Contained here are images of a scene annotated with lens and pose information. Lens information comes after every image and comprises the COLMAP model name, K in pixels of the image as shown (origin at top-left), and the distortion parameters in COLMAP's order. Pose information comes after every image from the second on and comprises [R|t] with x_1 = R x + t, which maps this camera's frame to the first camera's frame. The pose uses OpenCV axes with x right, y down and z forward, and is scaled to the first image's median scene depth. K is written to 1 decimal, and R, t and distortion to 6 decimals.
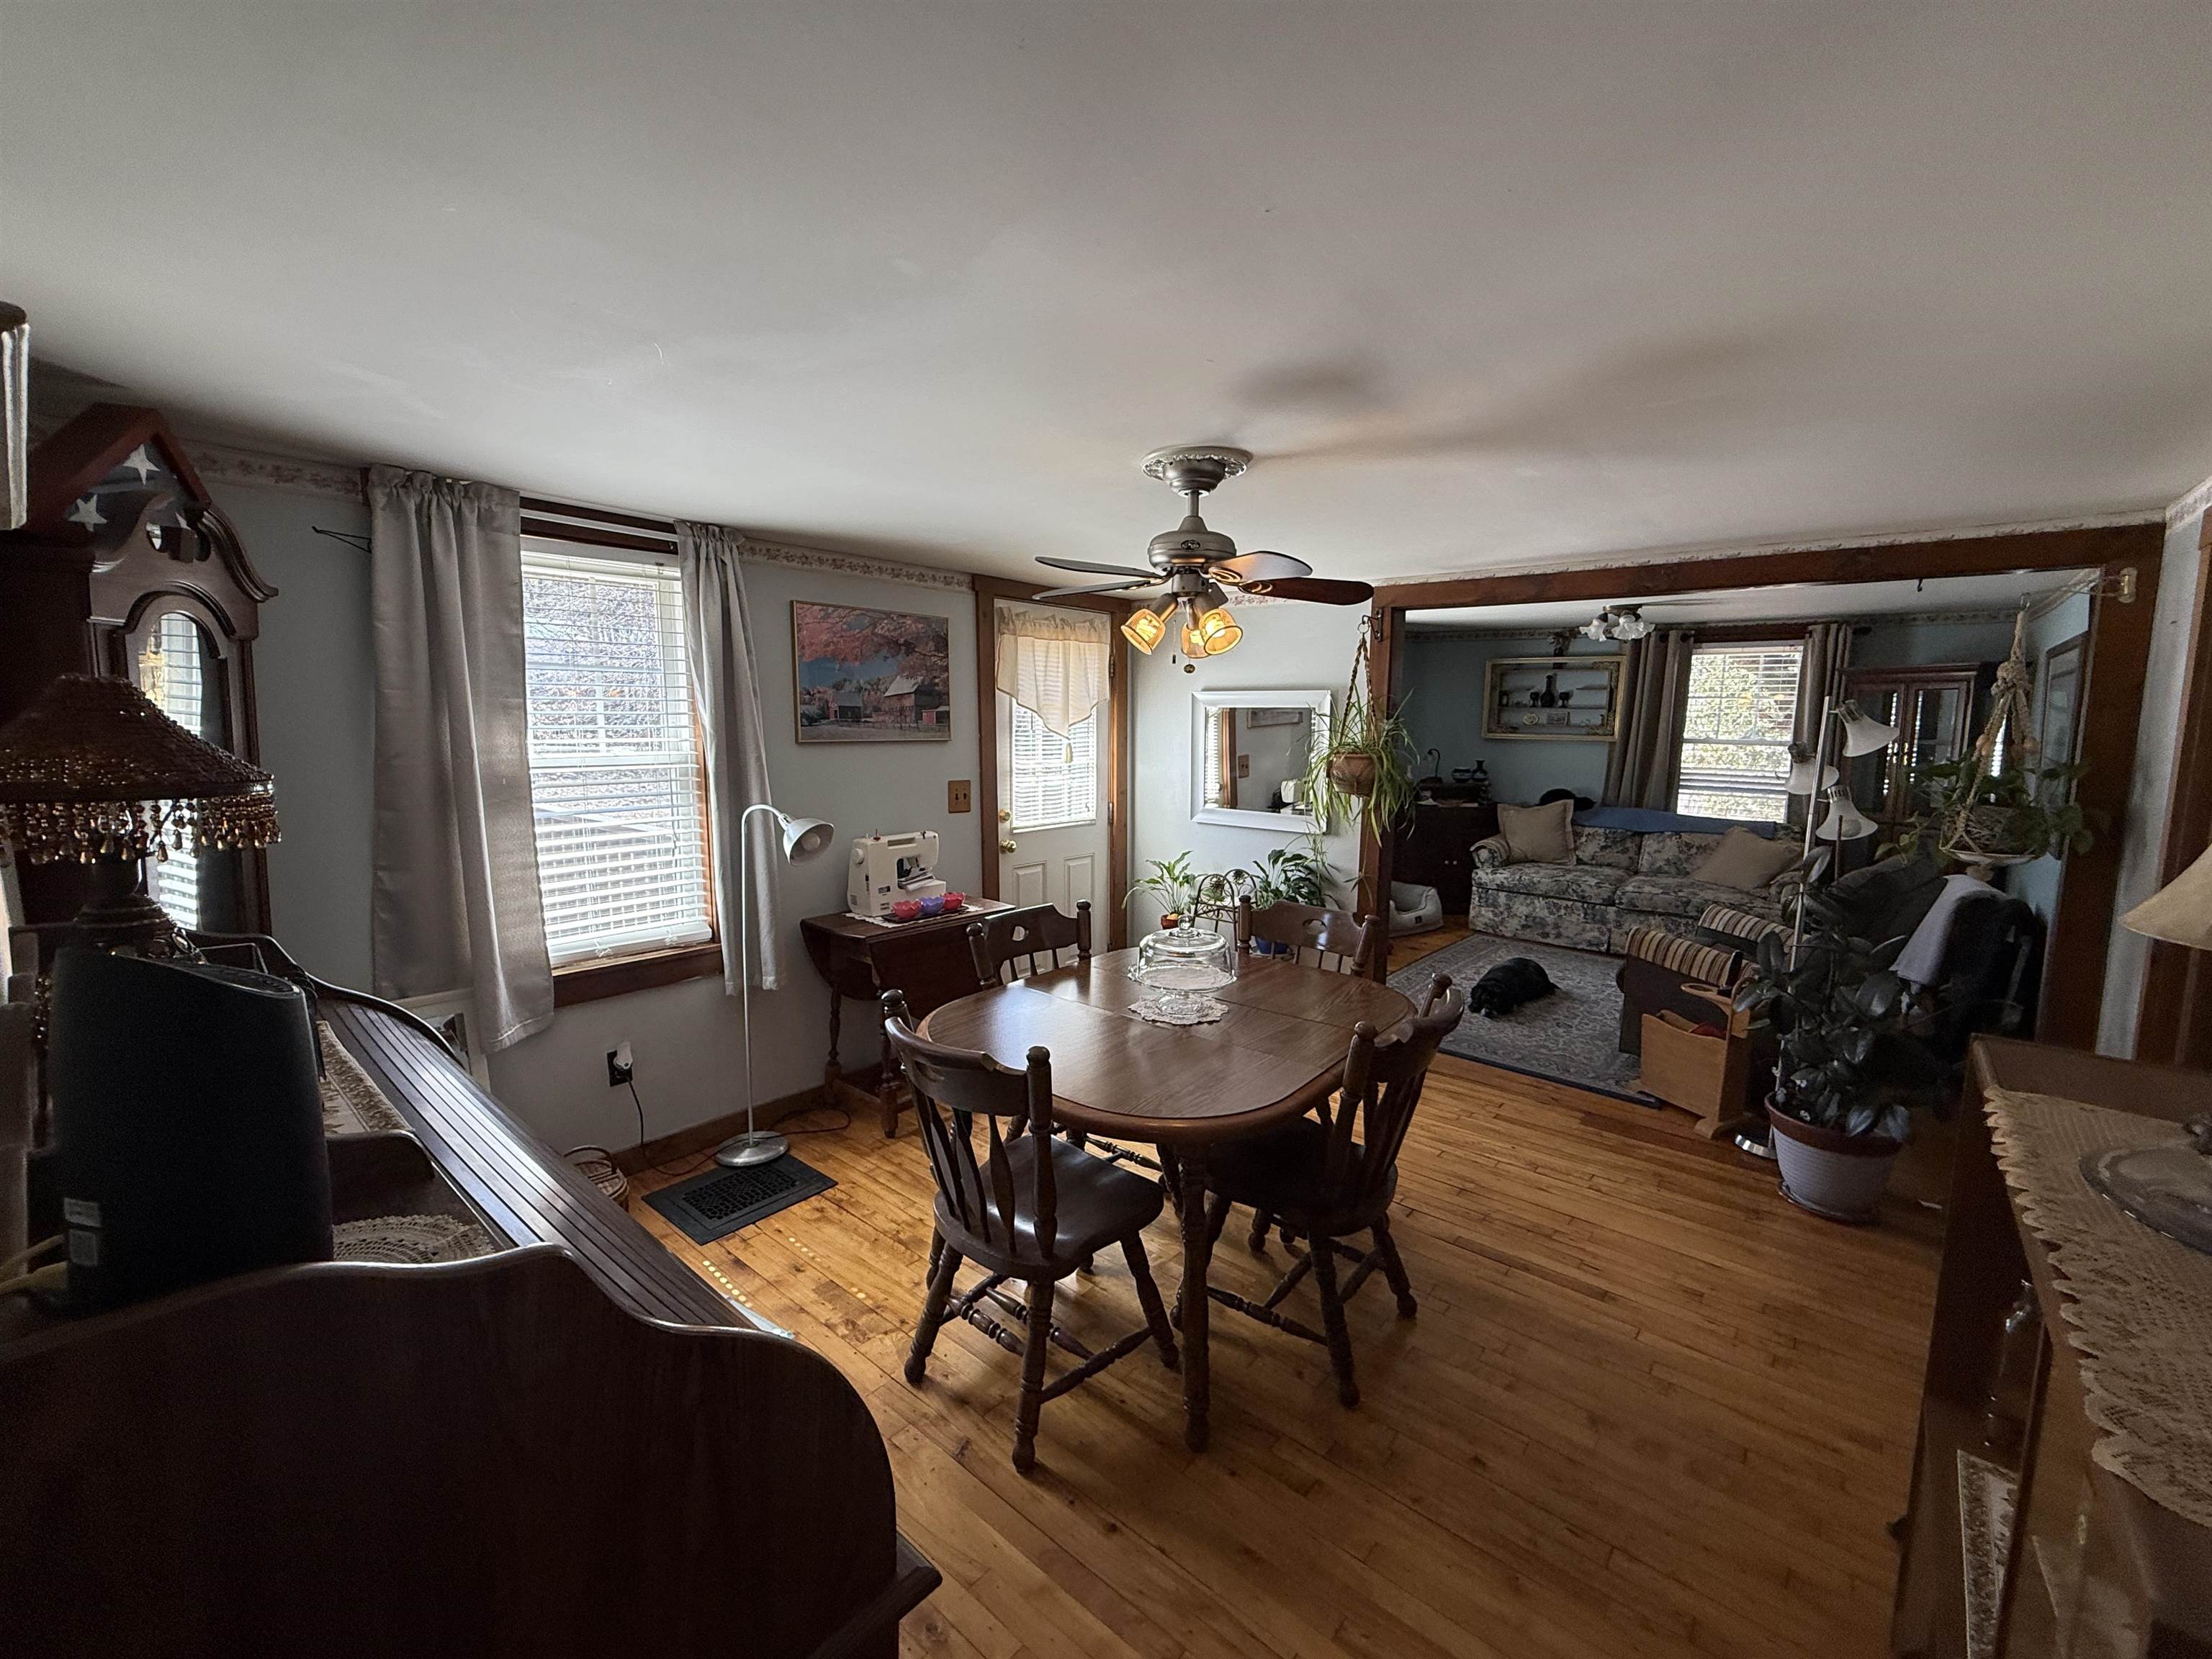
lens RADIAL K [[880.0, 0, 1123.7], [0, 880.0, 821.5], [0, 0, 1]] dist [0.000521, 0.000440]
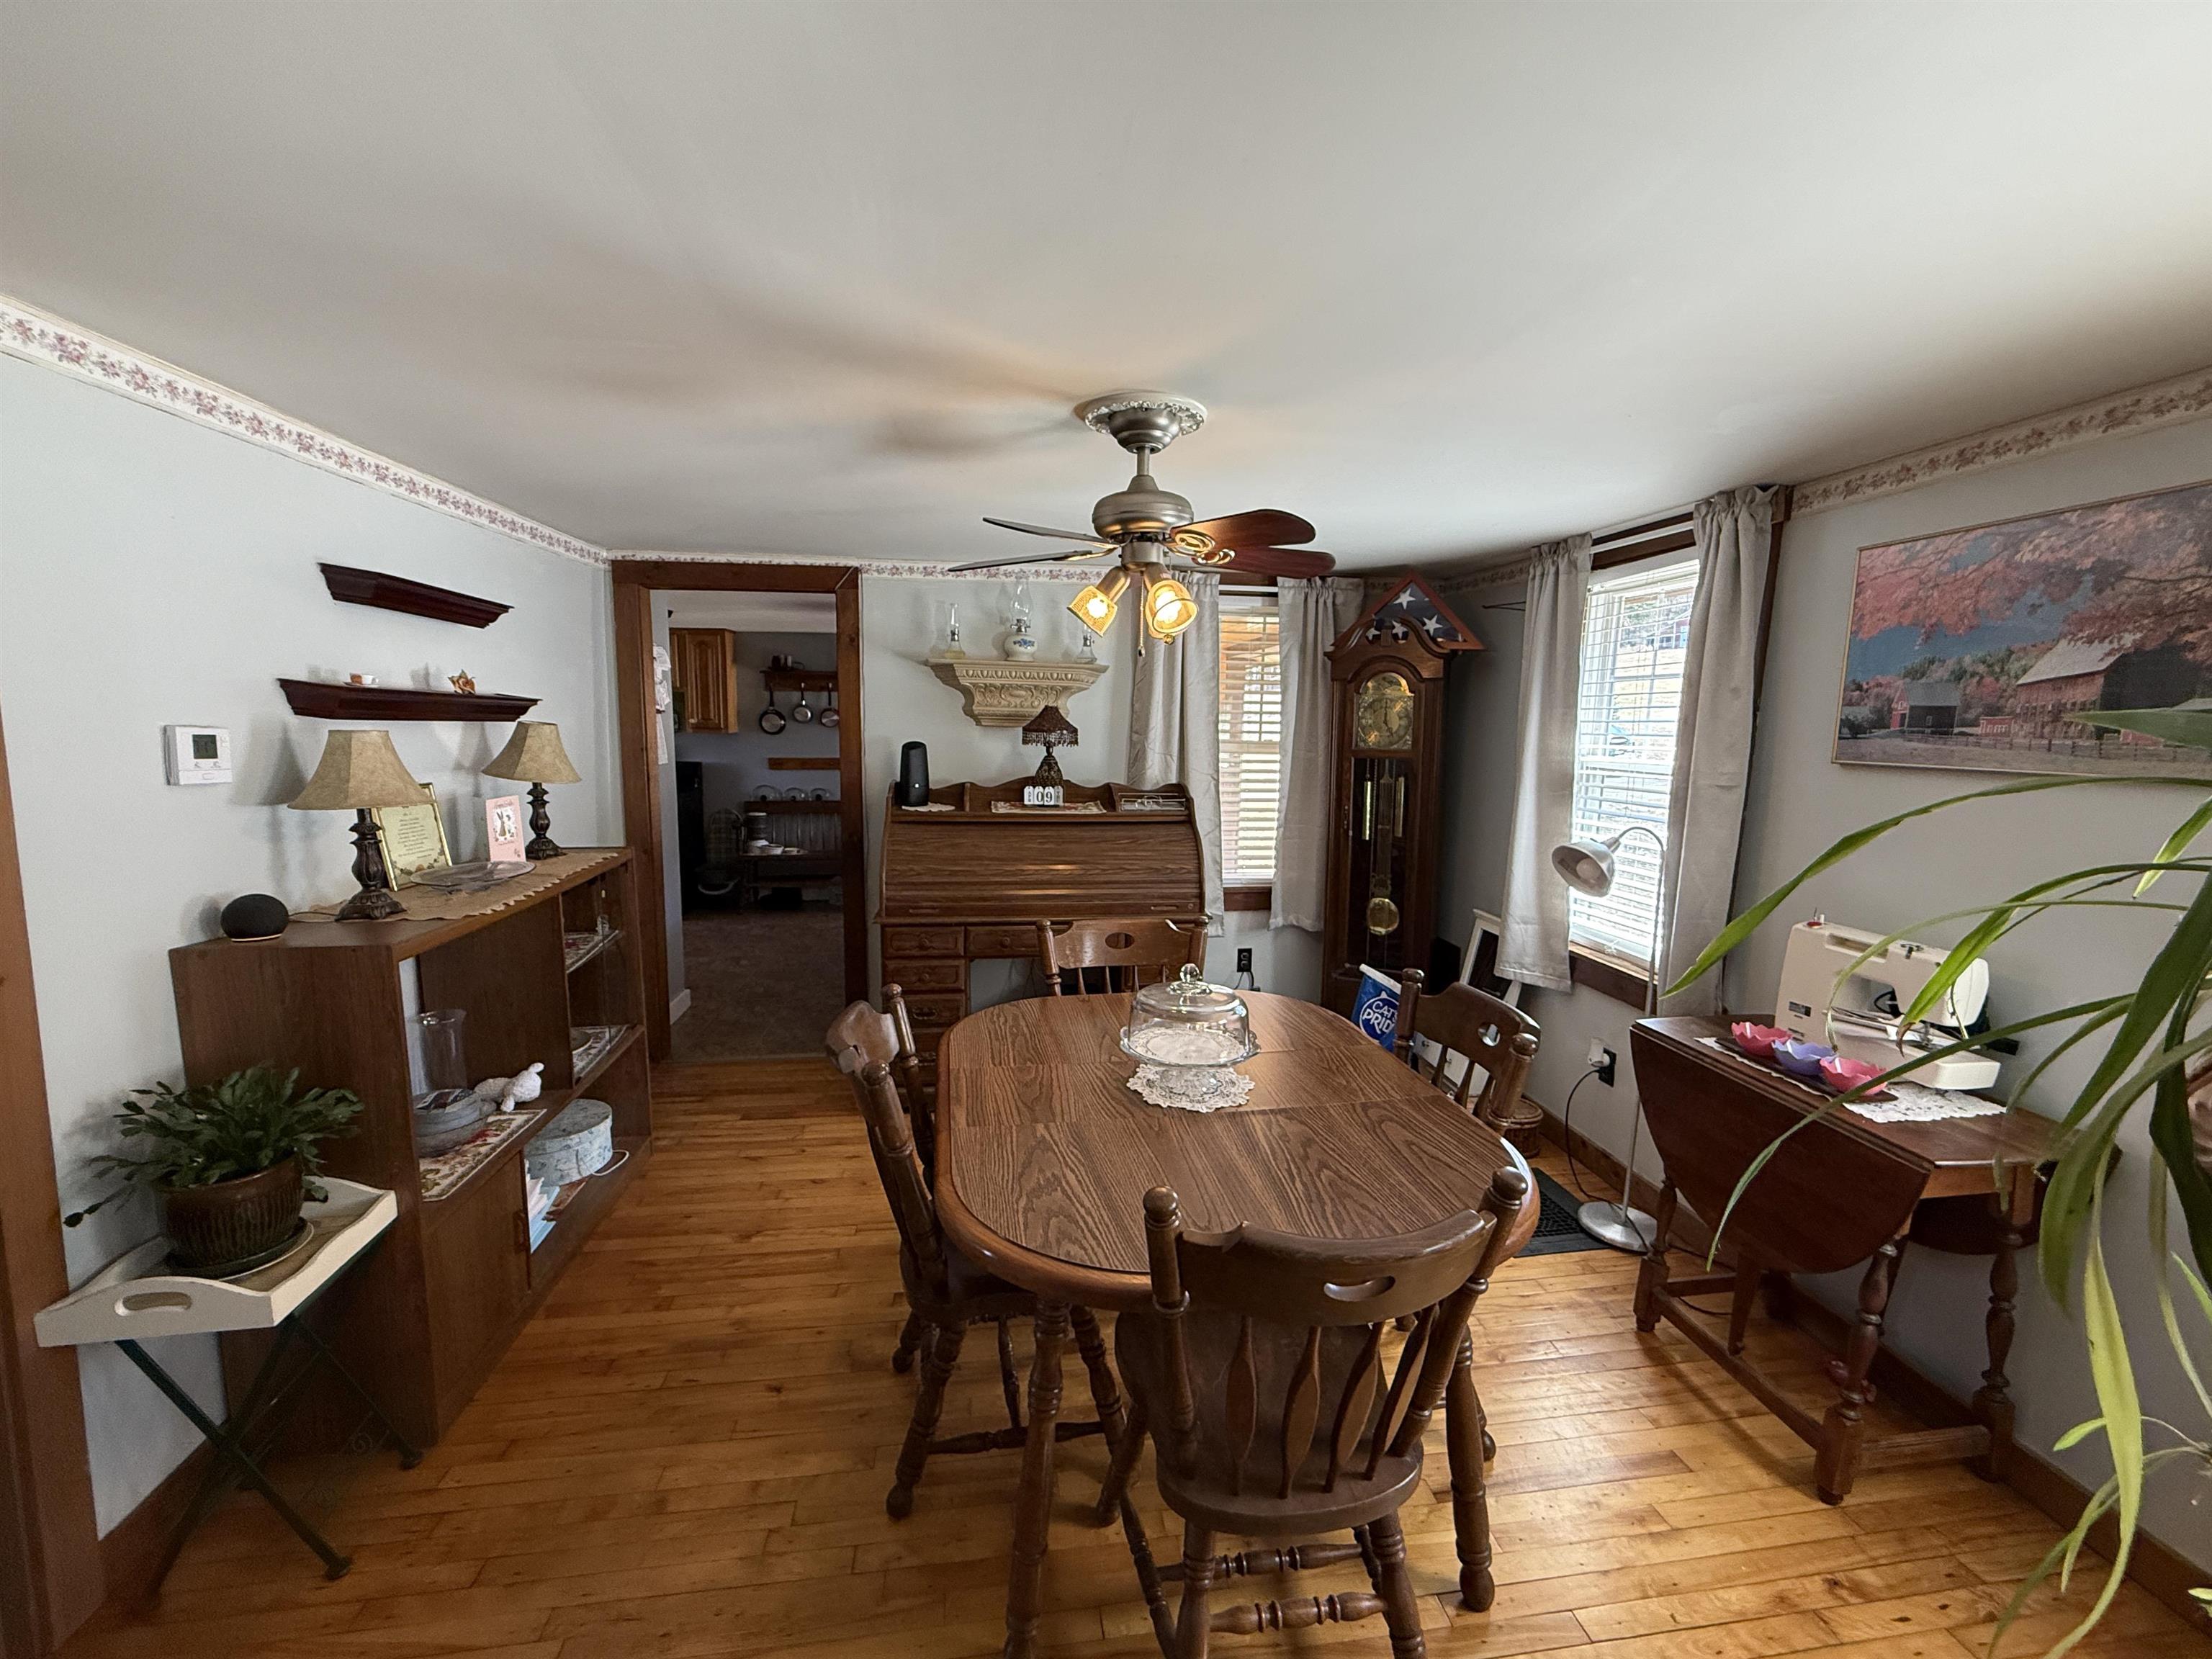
lens RADIAL K [[880.0, 0, 1100.7], [0, 880.0, 819.6], [0, 0, 1]] dist [0.000521, 0.000440]
pose [[-0.673060, 0.061911, -0.736992, 0.263007], [-0.110291, 0.976946, 0.182792, -0.057757], [0.731319, 0.204313, -0.650714, 0.549920]]
